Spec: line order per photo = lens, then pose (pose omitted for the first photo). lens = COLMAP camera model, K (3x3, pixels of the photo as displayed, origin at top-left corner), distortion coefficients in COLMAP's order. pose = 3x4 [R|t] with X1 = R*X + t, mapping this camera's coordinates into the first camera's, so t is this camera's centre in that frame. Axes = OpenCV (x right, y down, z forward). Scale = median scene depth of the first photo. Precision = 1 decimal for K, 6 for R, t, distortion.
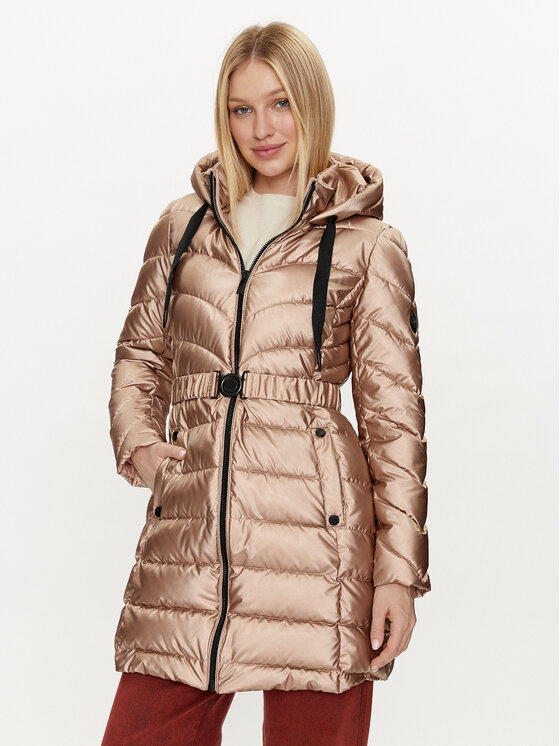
lens RADIAL K [[1059.7, 0, 280.0], [0, 1059.7, 373.0], [0, 0, 1]] dist [-0.035762, -0.022073]
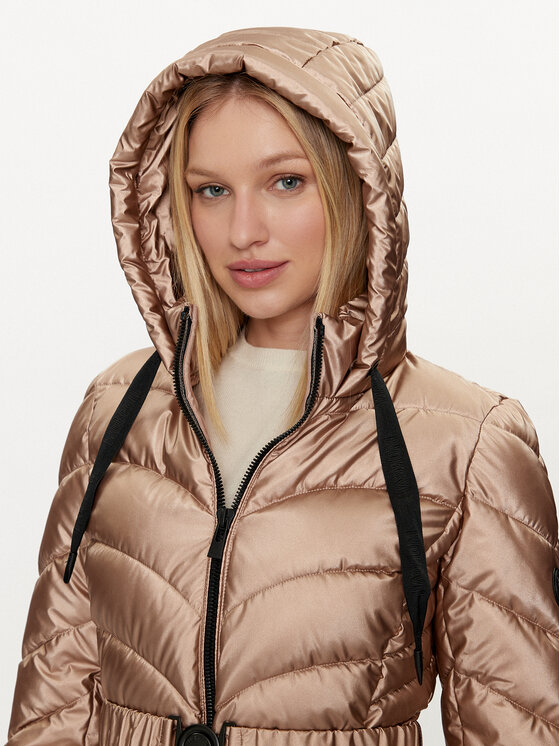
lens RADIAL K [[1174.7, 0, 280.0], [0, 1174.7, 373.0], [0, 0, 1]] dist [0.006957, -0.034075]
pose [[0.998797, -0.037565, -0.031511, 0.013757], [0.033956, 0.993555, -0.108142, -0.097933], [0.035370, 0.106942, 0.993636, 0.435474]]
